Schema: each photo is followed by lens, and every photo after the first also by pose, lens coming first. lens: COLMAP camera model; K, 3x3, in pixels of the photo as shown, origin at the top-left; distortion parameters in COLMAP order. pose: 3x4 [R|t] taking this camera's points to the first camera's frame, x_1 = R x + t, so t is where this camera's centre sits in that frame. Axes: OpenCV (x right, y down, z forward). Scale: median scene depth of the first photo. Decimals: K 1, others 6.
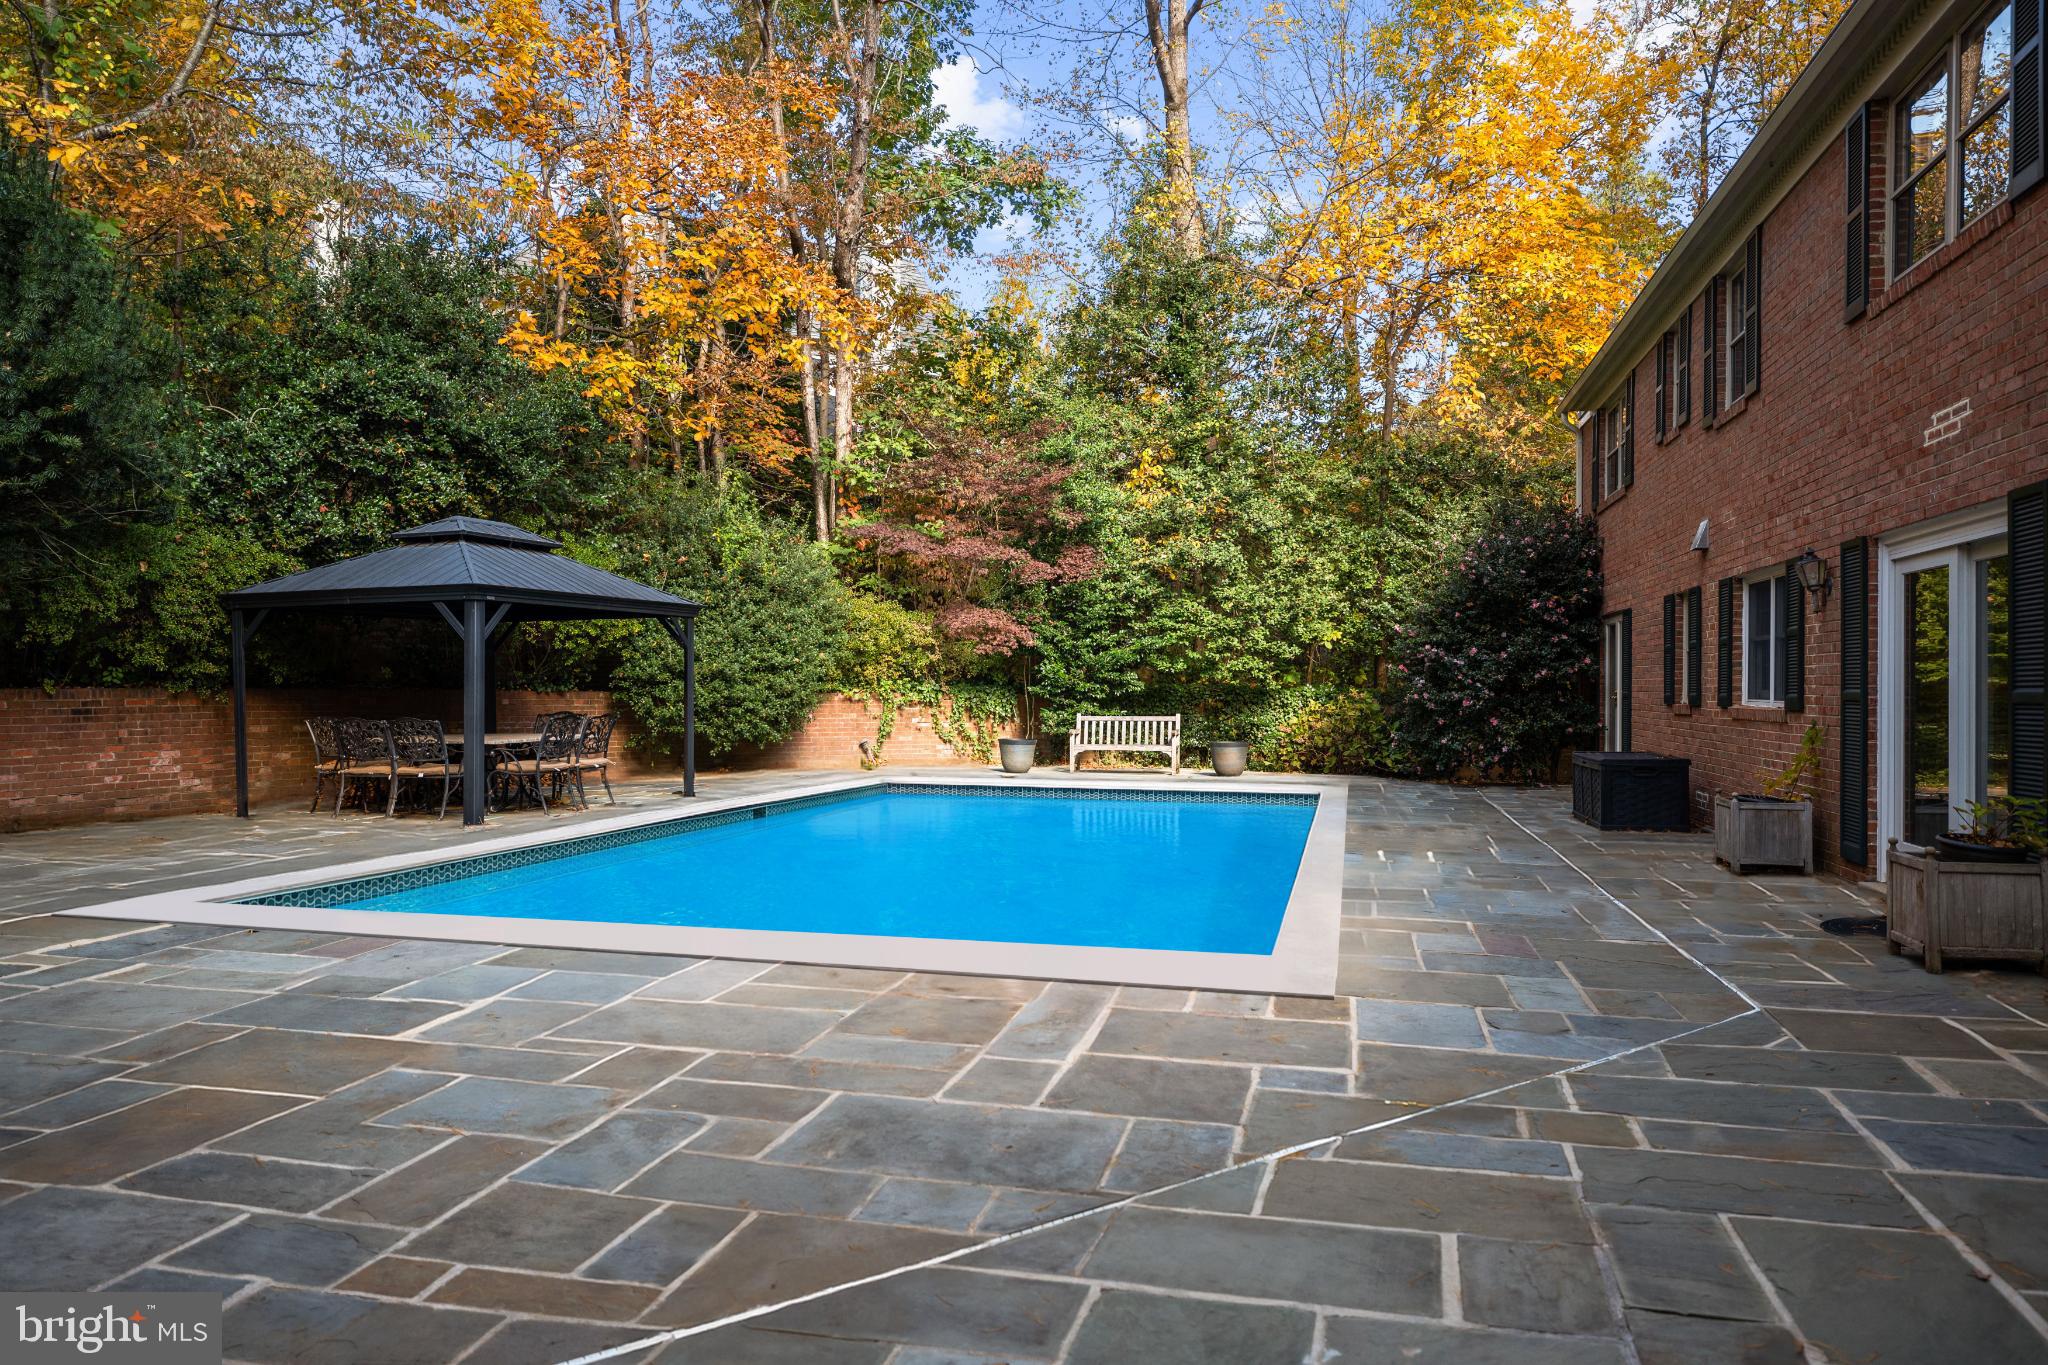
lens RADIAL K [[1389.2, 0, 1022.3], [0, 1389.2, 679.4], [0, 0, 1]] dist [0.005008, 0.002347]
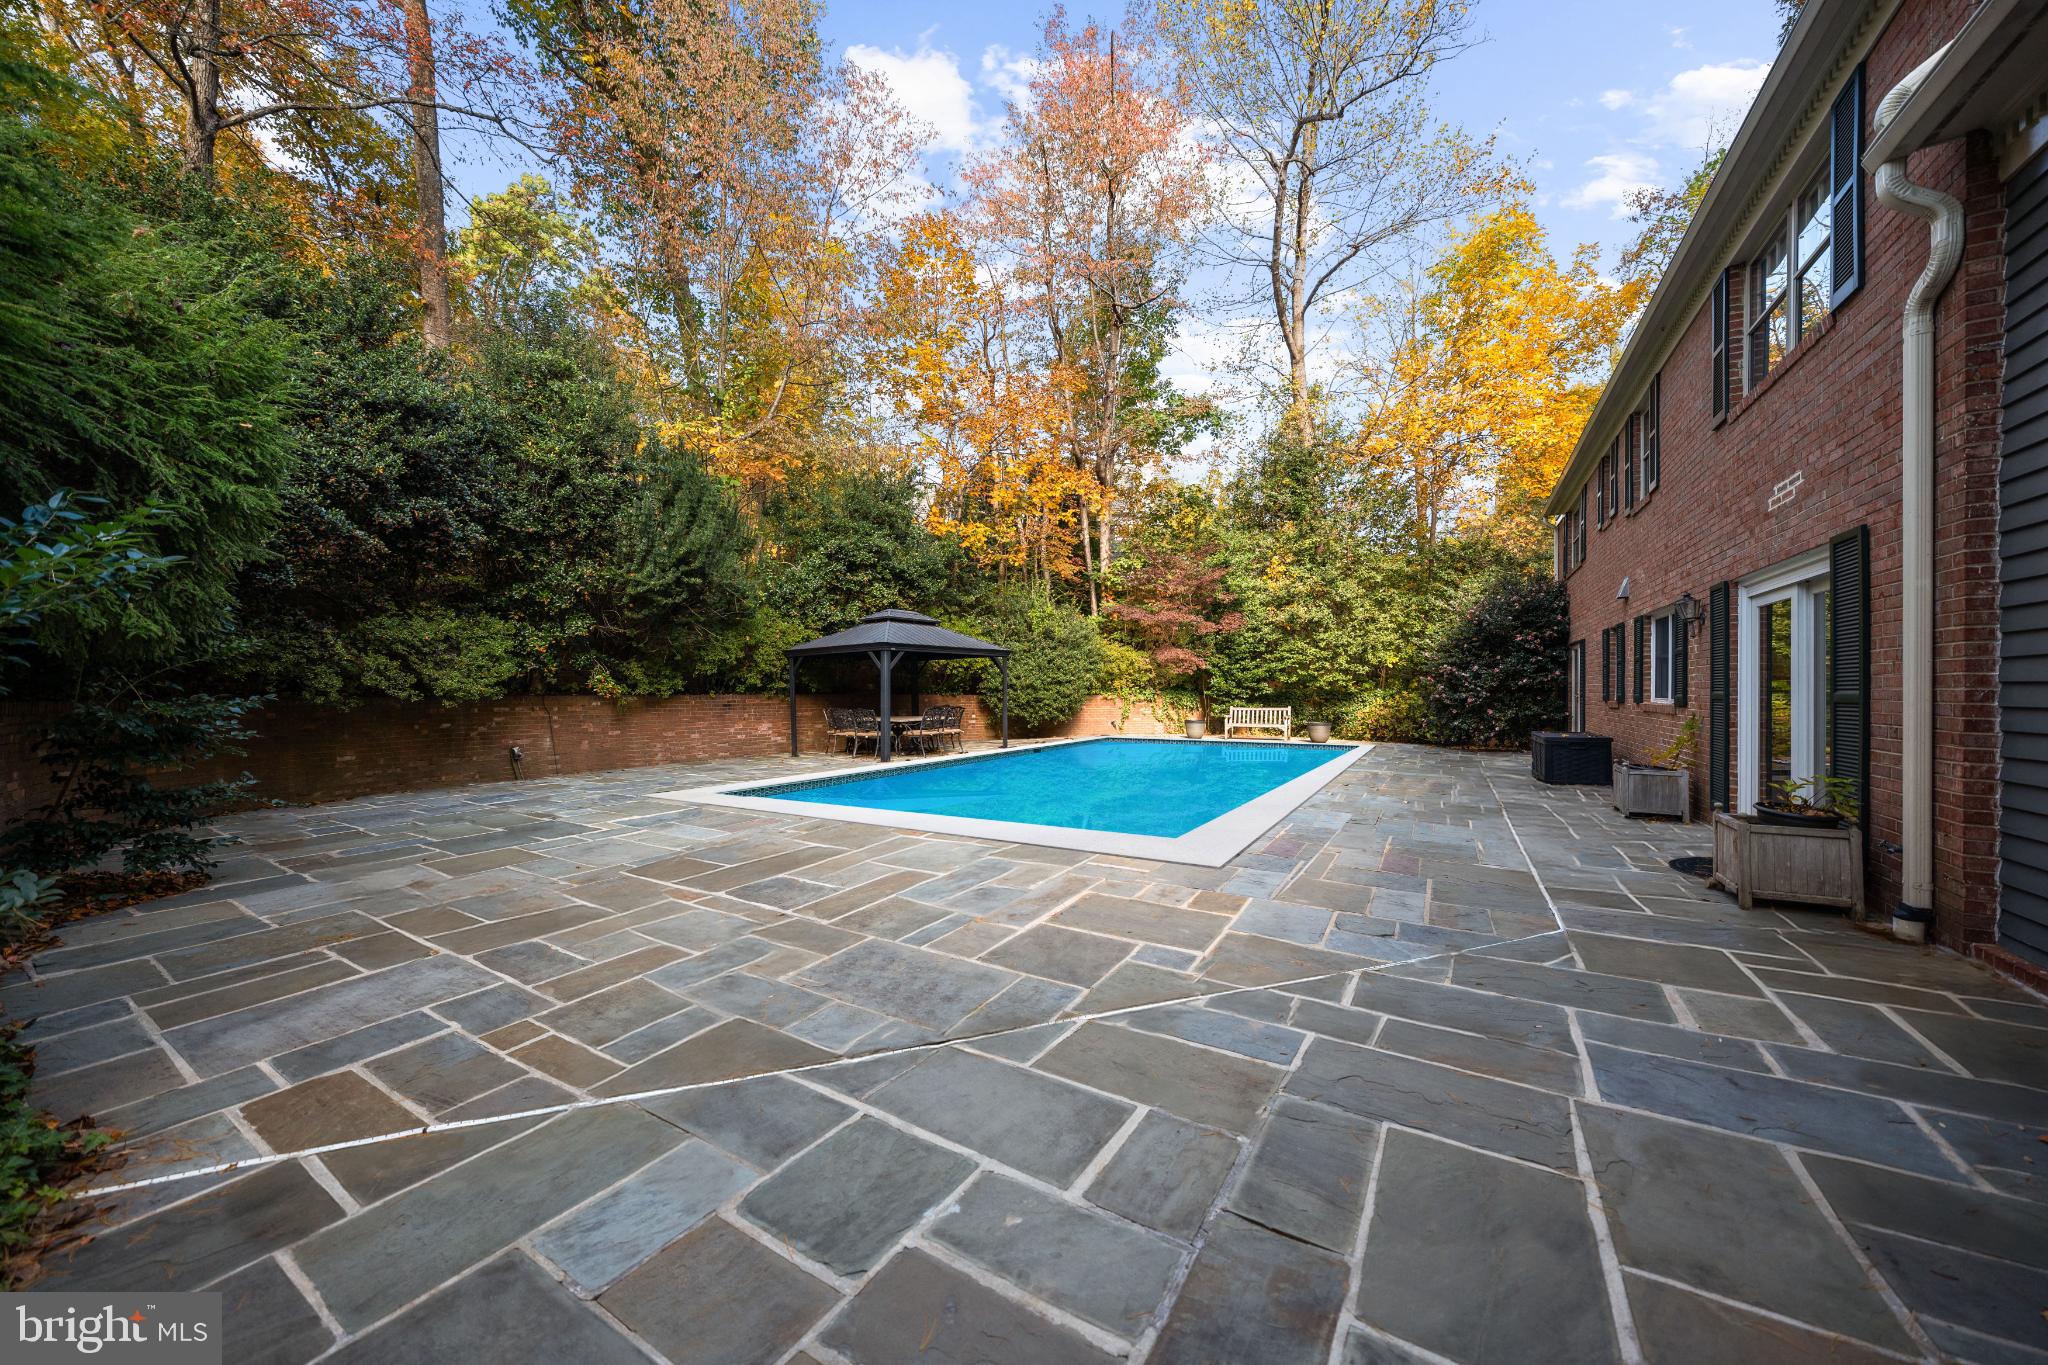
lens RADIAL K [[707.9, 0, 1026.0], [0, 707.9, 690.7], [0, 0, 1]] dist [-0.002530, -0.000118]
pose [[0.954110, -0.005594, -0.299403, 0.100742], [0.006978, 0.999969, 0.003554, -0.000584], [0.299374, -0.005481, 0.954120, 0.080856]]
